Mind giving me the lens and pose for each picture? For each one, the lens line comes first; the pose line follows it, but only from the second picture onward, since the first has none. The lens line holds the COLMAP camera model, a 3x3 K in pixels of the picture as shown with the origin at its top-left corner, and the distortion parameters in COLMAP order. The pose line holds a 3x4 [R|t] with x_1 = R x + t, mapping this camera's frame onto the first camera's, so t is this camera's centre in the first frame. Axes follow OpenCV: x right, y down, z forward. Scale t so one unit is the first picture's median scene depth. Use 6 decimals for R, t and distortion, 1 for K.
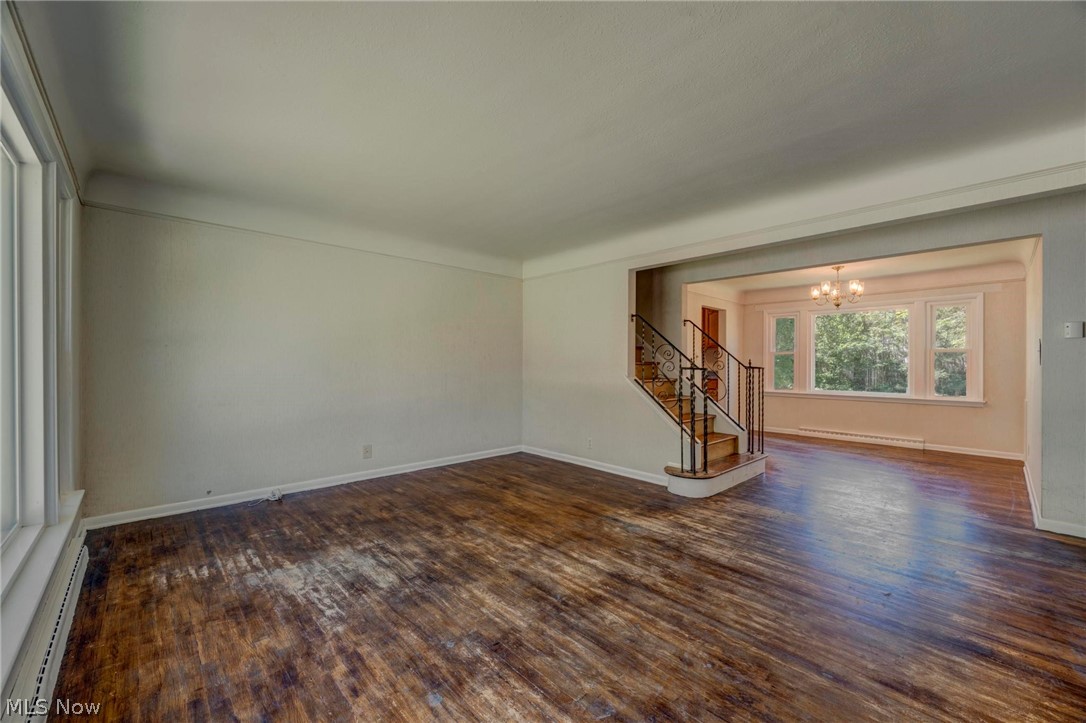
lens RADIAL K [[430.1, 0, 538.2], [0, 430.1, 362.3], [0, 0, 1]] dist [0.000358, 0.000038]
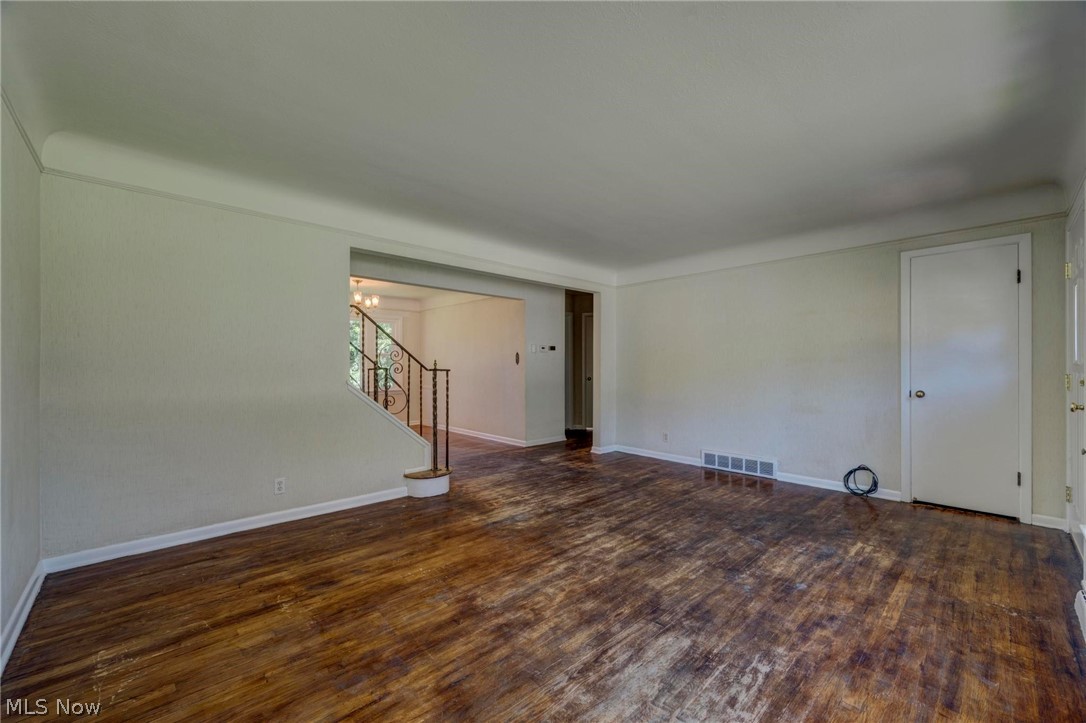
lens RADIAL K [[435.1, 0, 545.6], [0, 435.1, 363.1], [0, 0, 1]] dist [0.003668, -0.000477]
pose [[-0.013221, -0.000342, 0.999913, -1.017649], [-0.002425, 0.999997, 0.000310, -0.003809], [-0.999910, -0.002421, -0.013222, 1.105740]]
